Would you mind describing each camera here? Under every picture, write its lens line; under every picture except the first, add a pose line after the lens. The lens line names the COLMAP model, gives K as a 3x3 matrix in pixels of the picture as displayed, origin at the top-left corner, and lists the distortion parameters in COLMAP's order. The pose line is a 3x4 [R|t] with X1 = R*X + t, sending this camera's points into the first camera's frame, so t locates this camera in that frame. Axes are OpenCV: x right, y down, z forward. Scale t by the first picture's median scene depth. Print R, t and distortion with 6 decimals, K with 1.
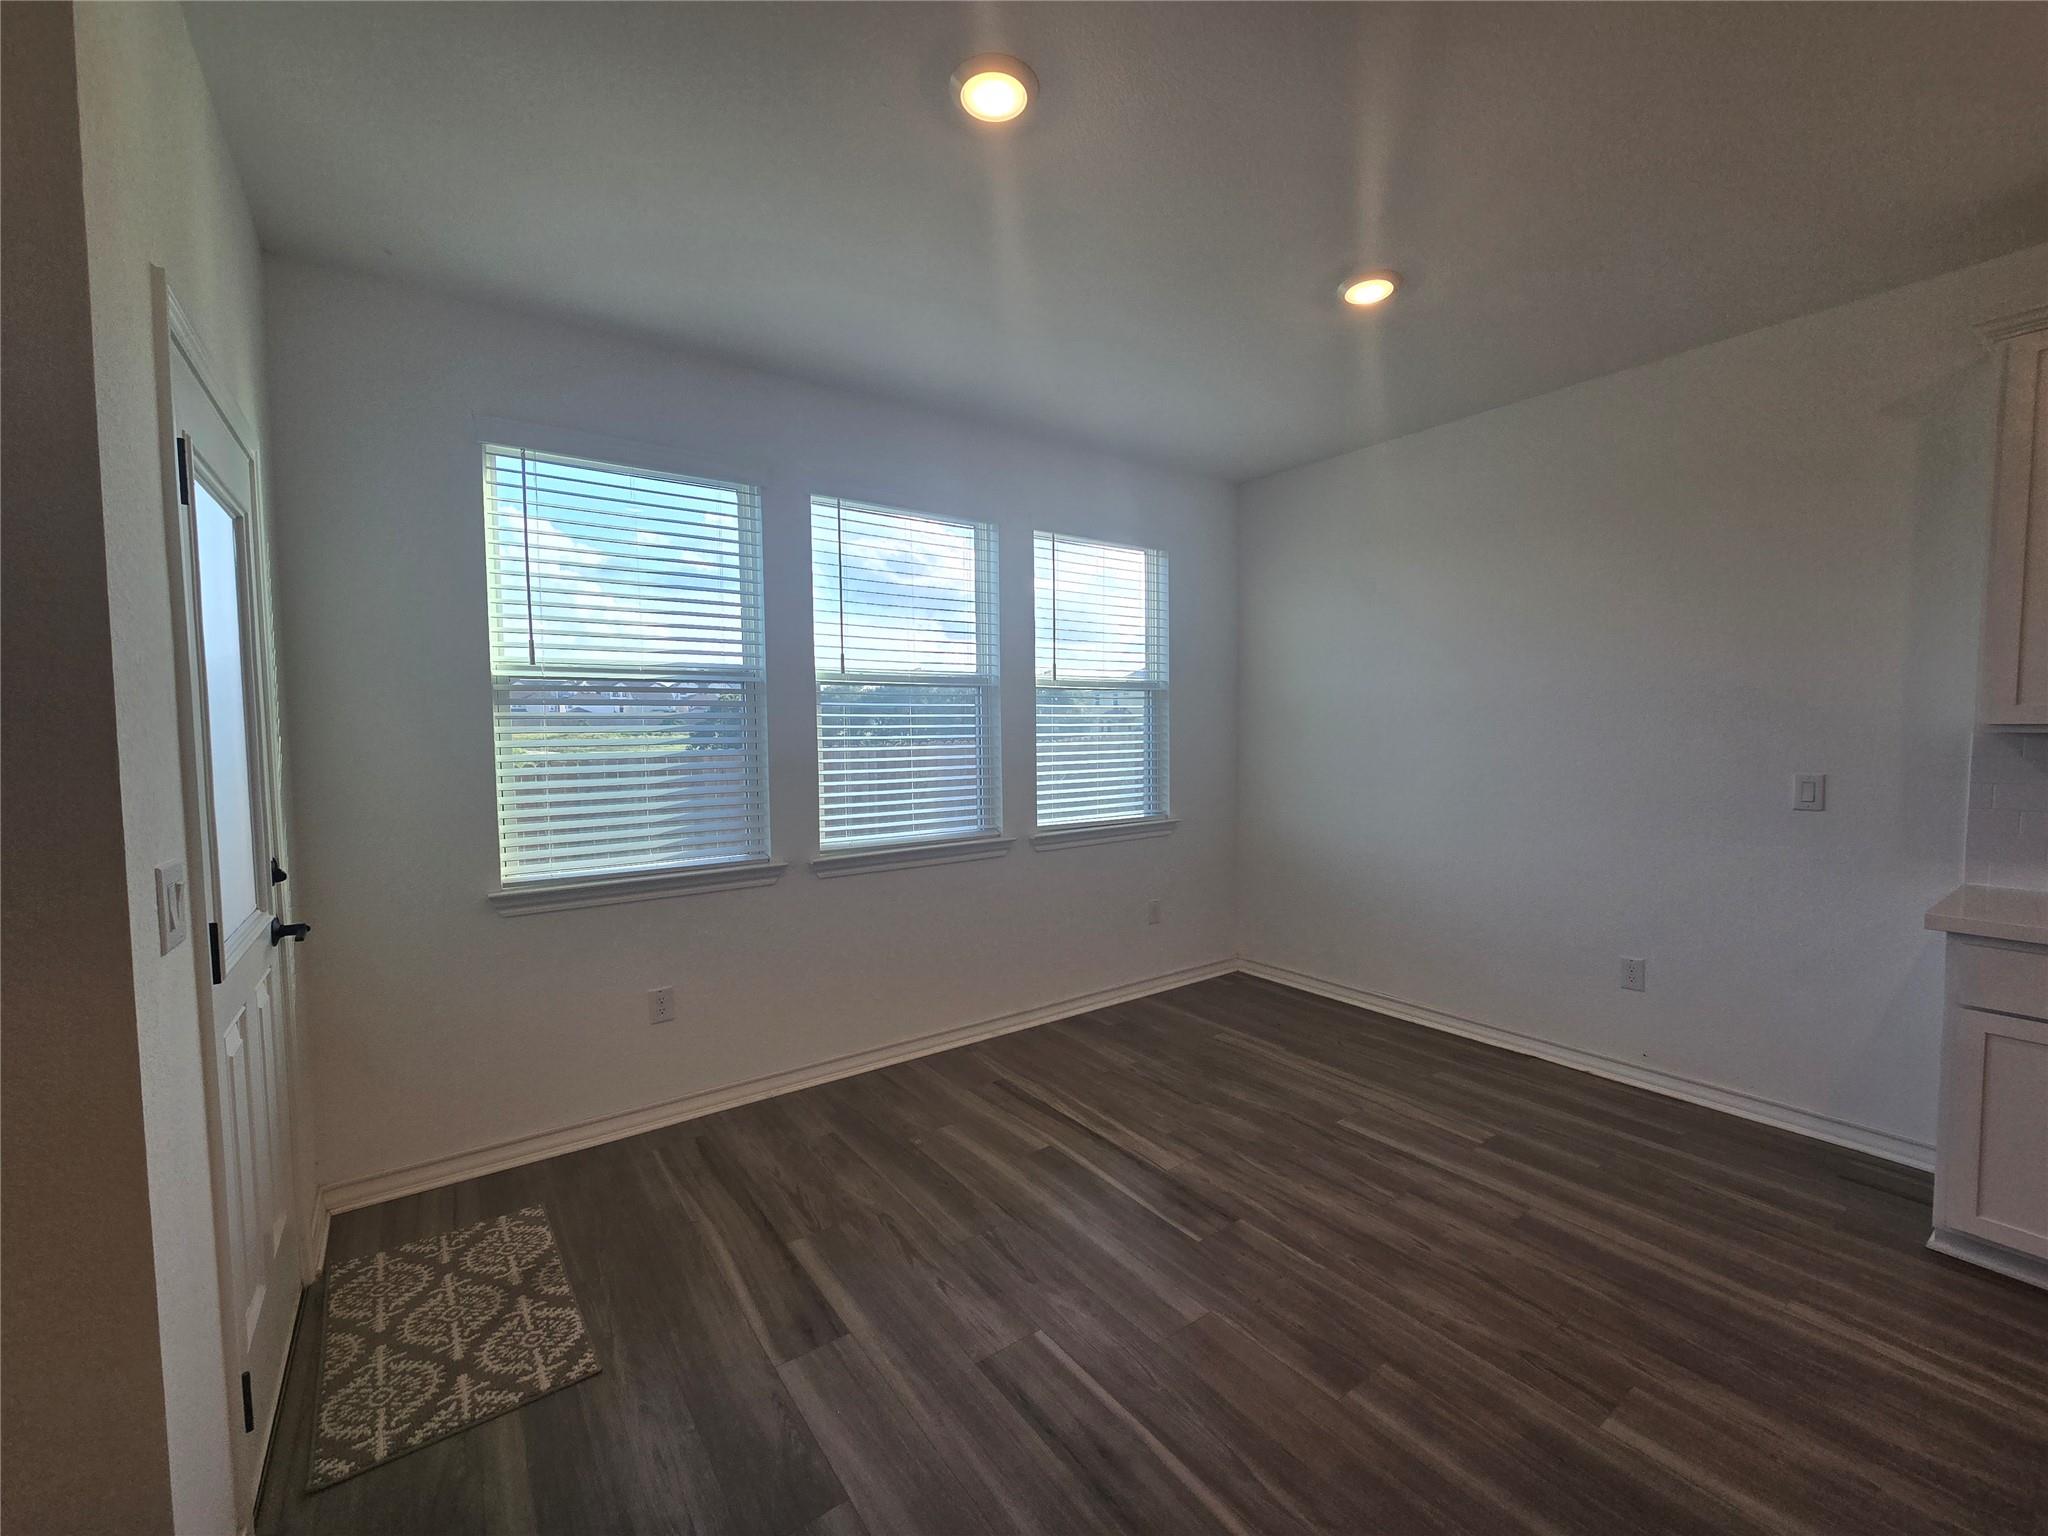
lens RADIAL K [[840.0, 0, 1027.6], [0, 840.0, 769.7], [0, 0, 1]] dist [-0.006846, 0.000146]
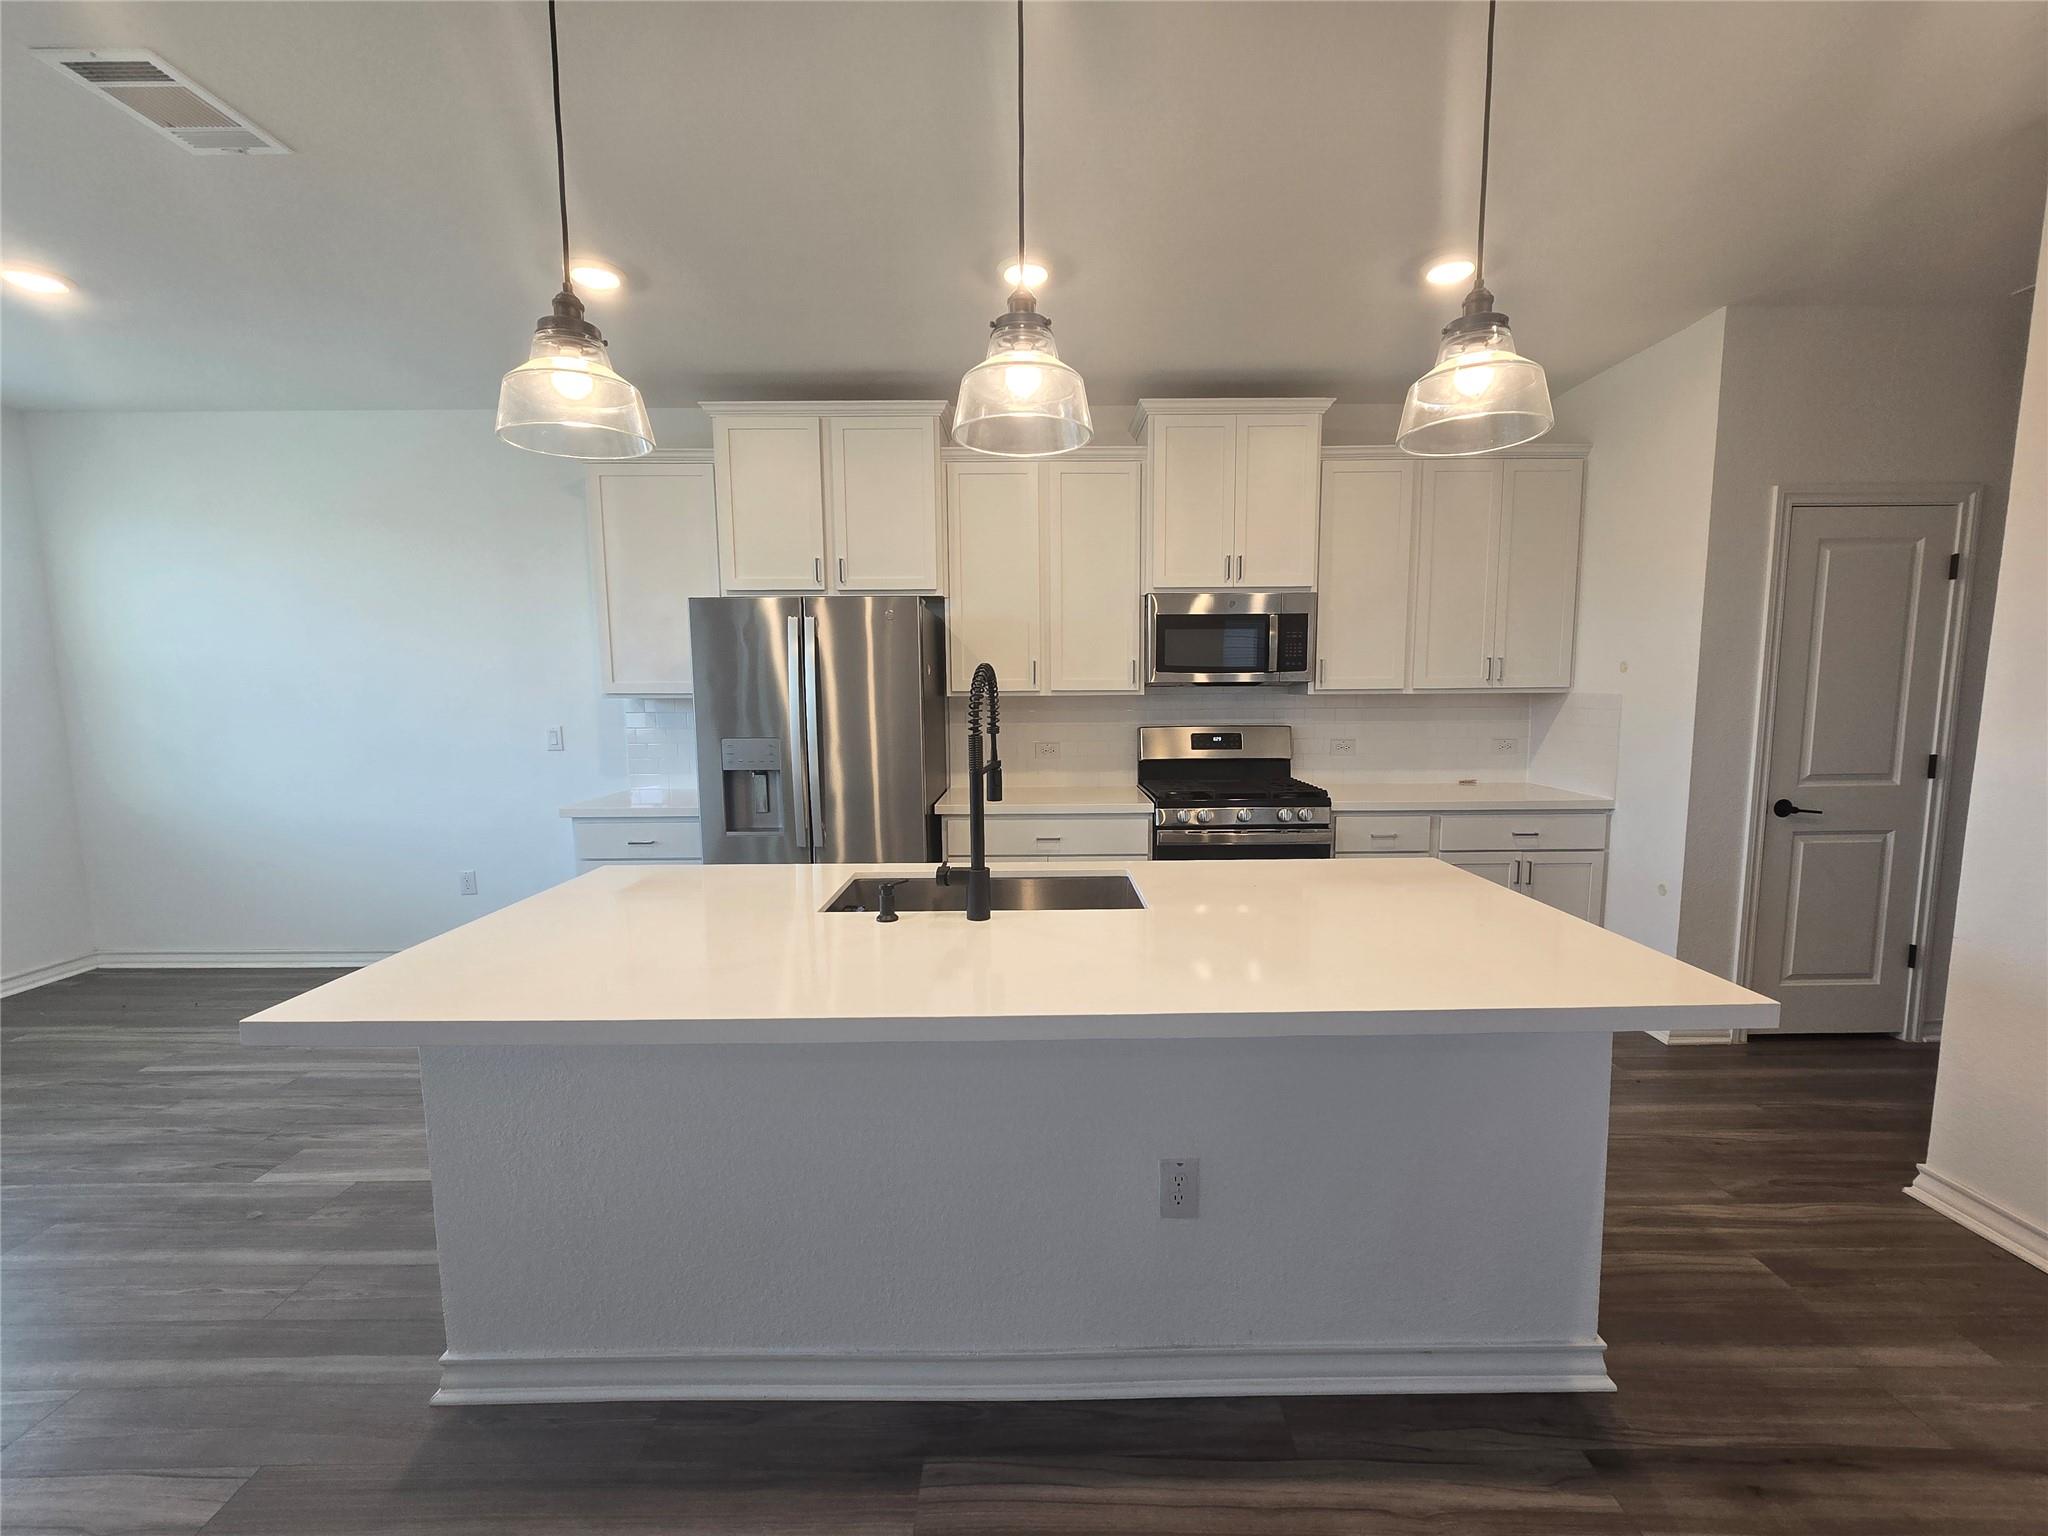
lens RADIAL K [[840.0, 0, 1024.7], [0, 840.0, 768.6], [0, 0, 1]] dist [-0.006846, 0.000146]
pose [[0.587345, -0.093526, 0.803914, 0.249077], [0.053730, 0.995615, 0.076573, 0.011805], [-0.807551, -0.001780, 0.589795, -0.656612]]
